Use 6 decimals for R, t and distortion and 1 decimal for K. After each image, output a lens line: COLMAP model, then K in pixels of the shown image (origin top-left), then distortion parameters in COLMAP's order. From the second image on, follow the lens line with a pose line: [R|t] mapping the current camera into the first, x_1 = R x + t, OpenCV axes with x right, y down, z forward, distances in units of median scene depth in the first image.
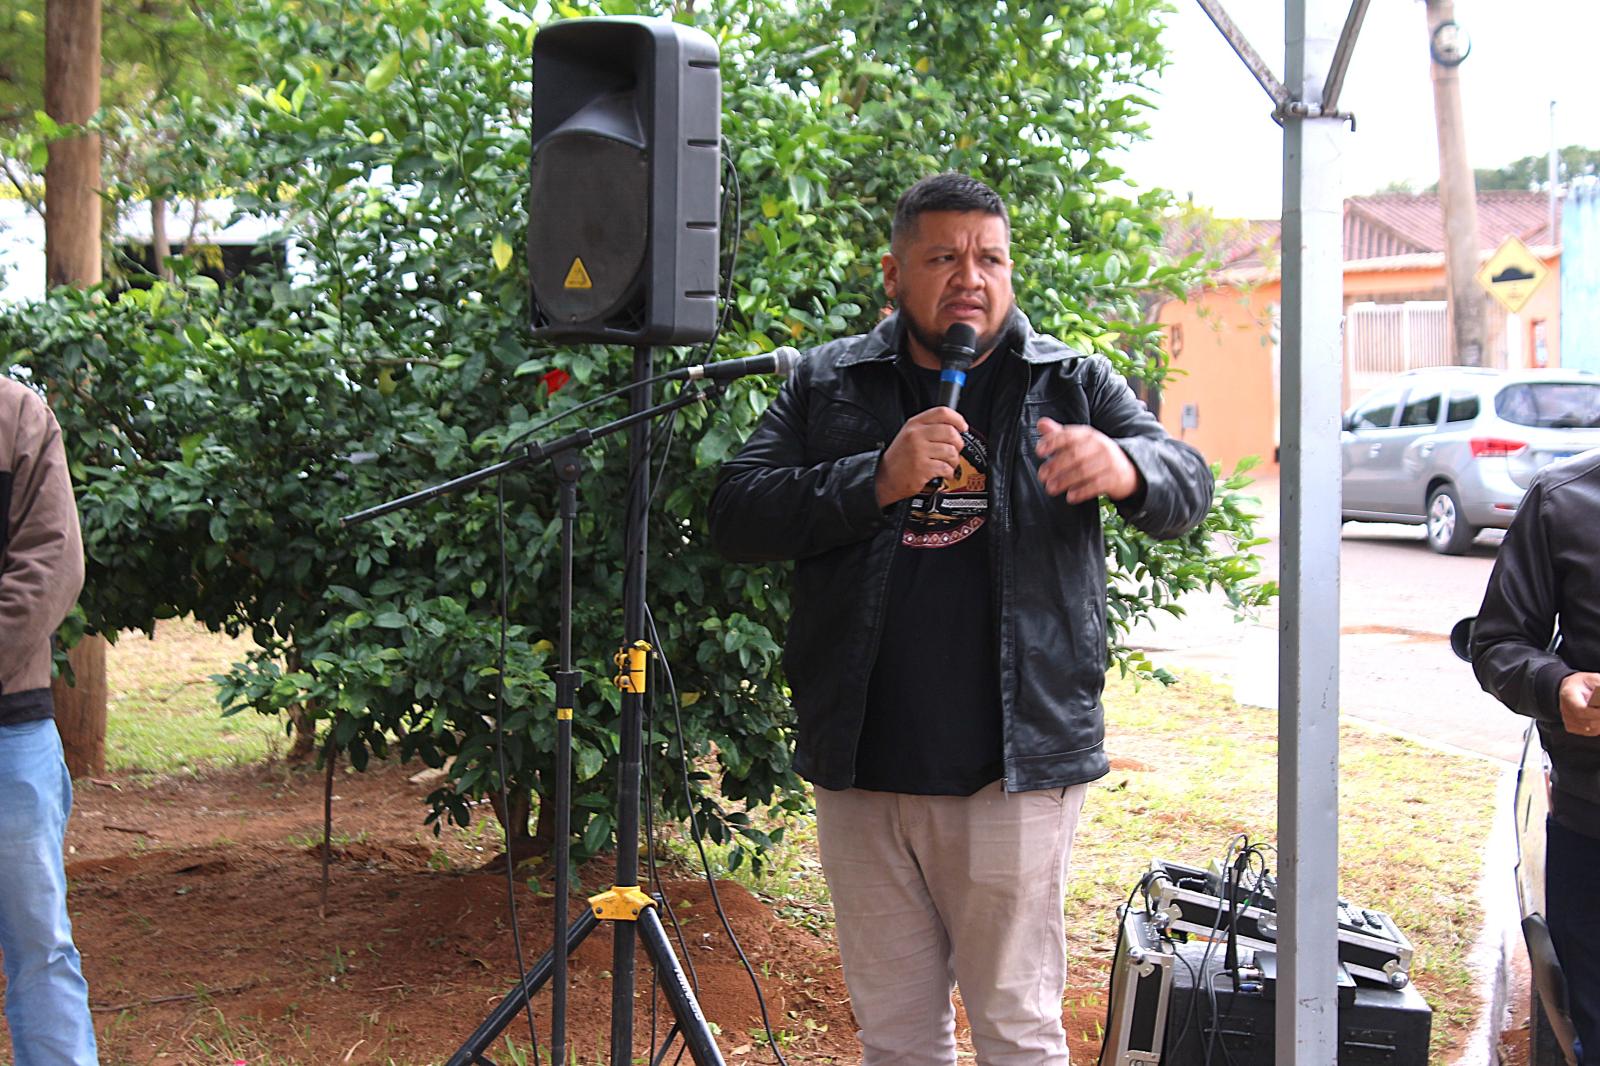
lens RADIAL K [[3308.6, 0, 800.0], [0, 3308.6, 533.0], [0, 0, 1]] dist [0.031105, 0.231949]
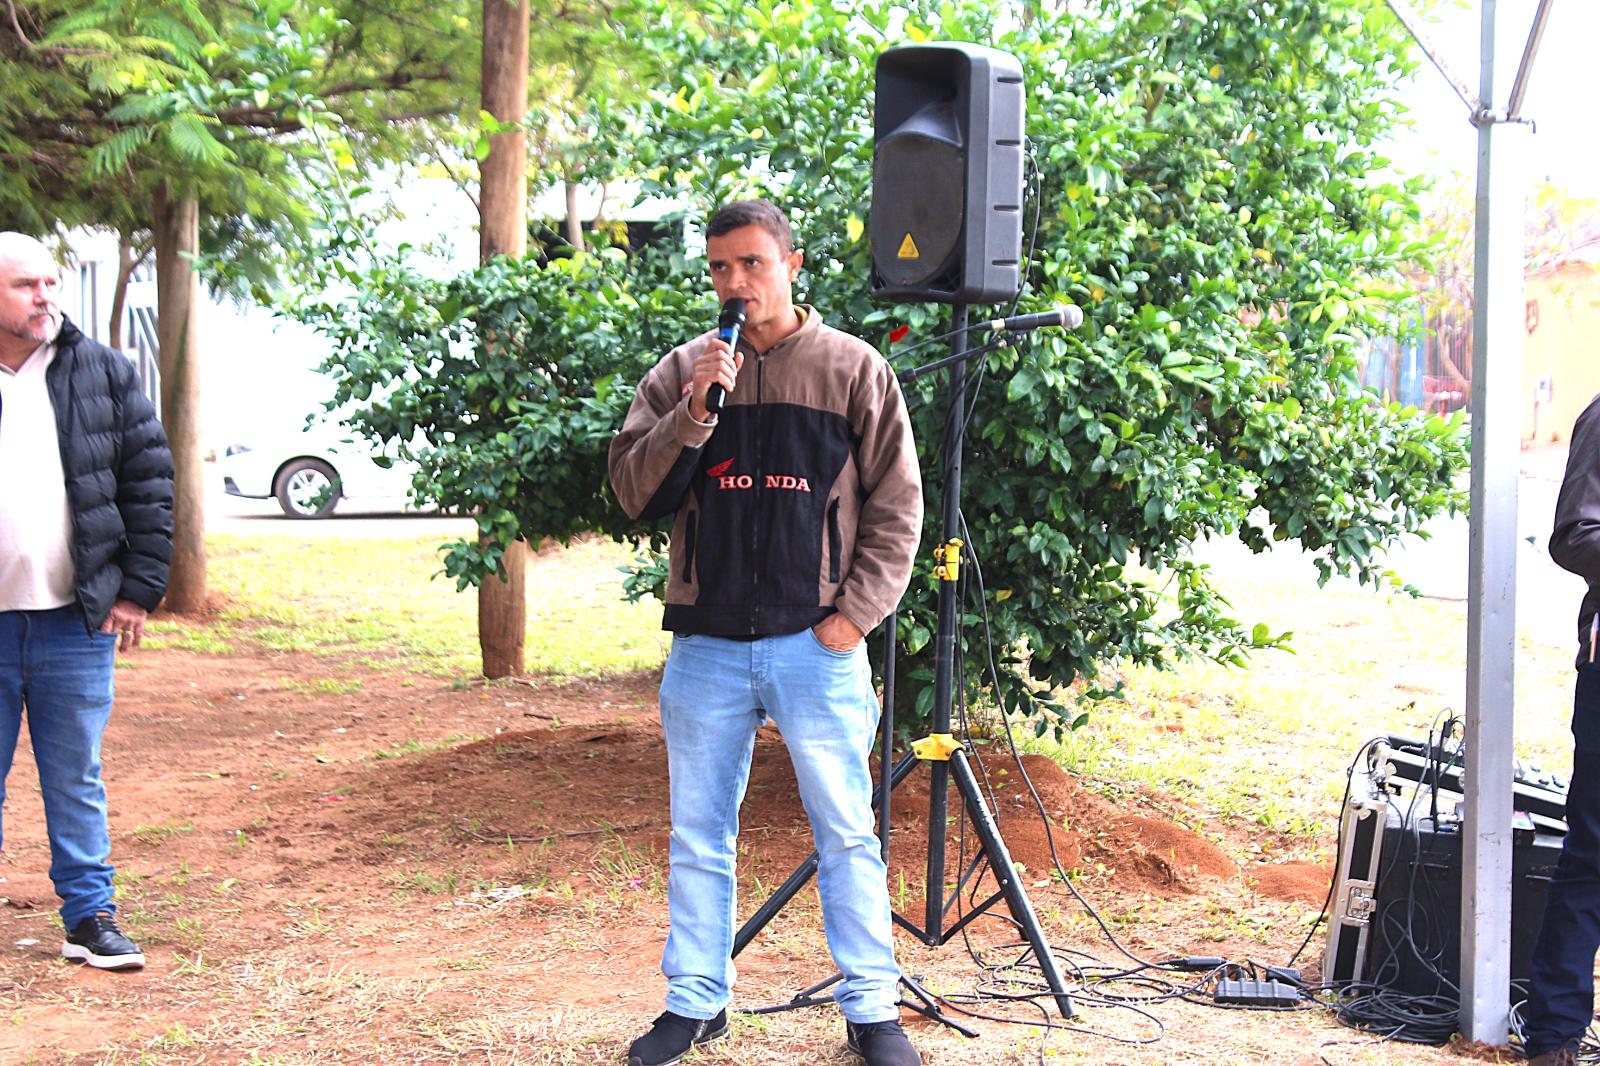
lens RADIAL K [[3308.6, 0, 800.0], [0, 3308.6, 533.0], [0, 0, 1]] dist [0.031105, 0.231949]
pose [[0.992930, 0.014198, -0.117848, 0.034611], [-0.013320, 0.999877, 0.008238, 0.017386], [0.117950, -0.006610, 0.992998, -0.212928]]
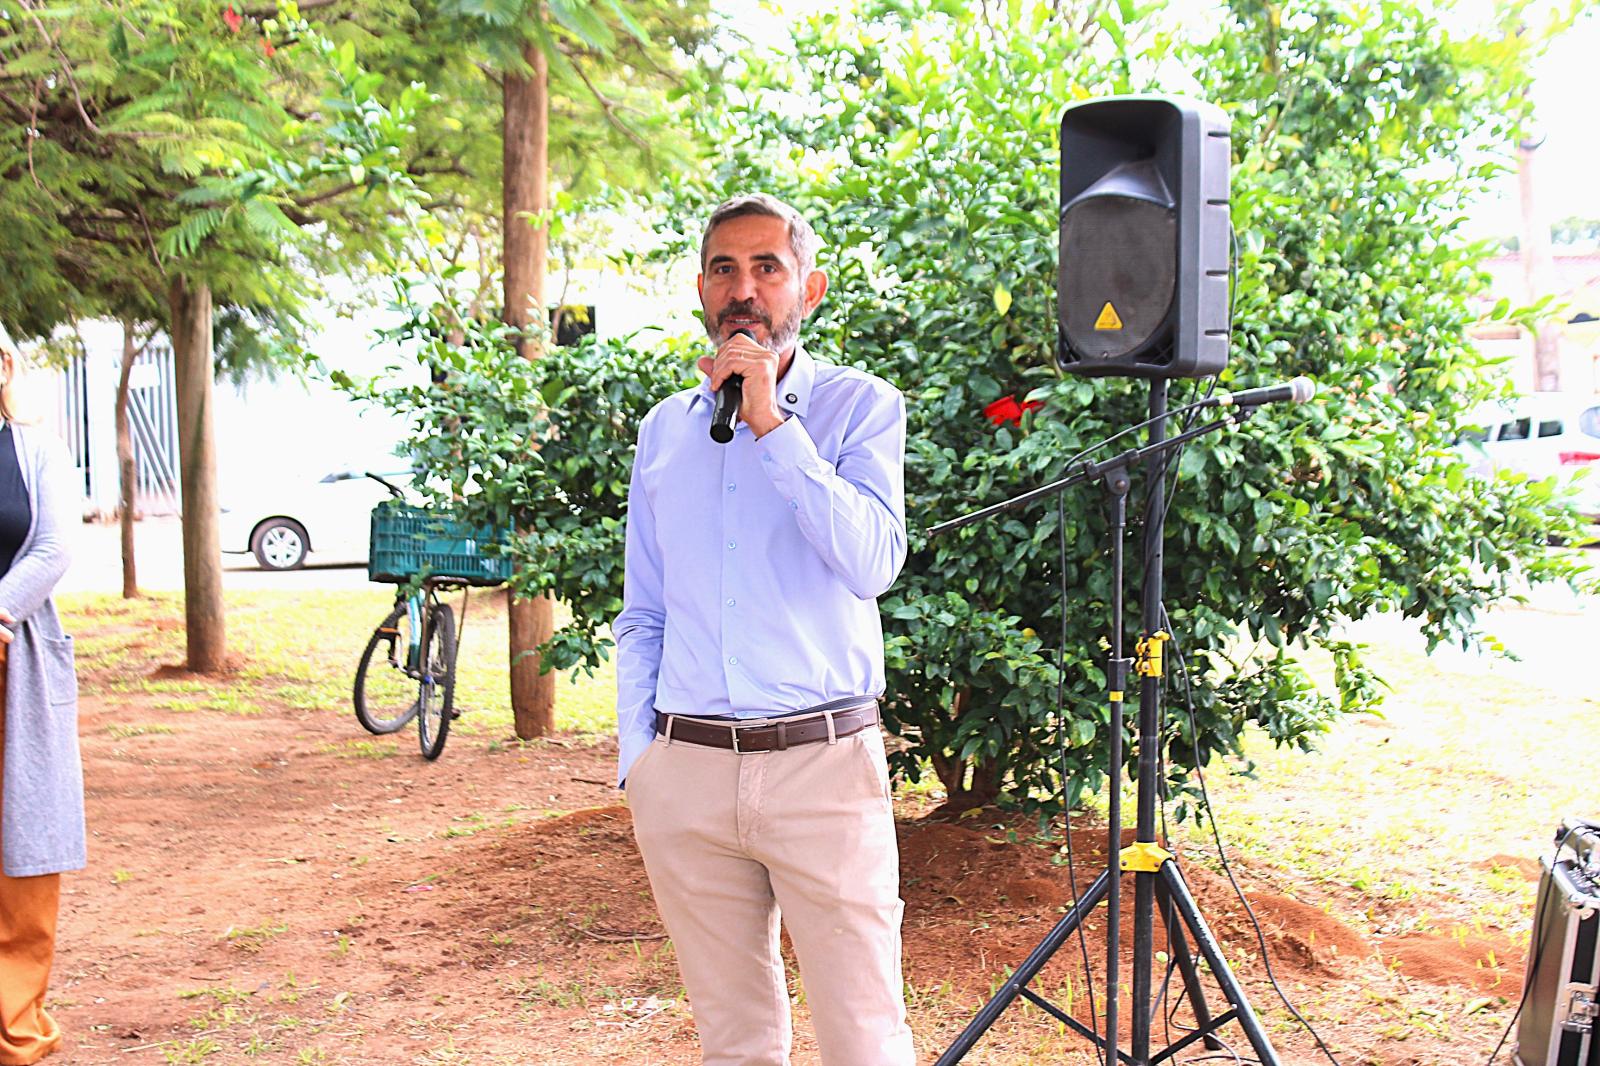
lens RADIAL K [[2594.6, 0, 769.5], [0, 2594.6, 529.2], [0, 0, 1]] dist [-0.008560, 0.184745]
pose [[0.998438, -0.006774, -0.055459, -0.111285], [0.006754, 0.999977, -0.000551, -0.003079], [0.055462, 0.000175, 0.998461, 0.067277]]
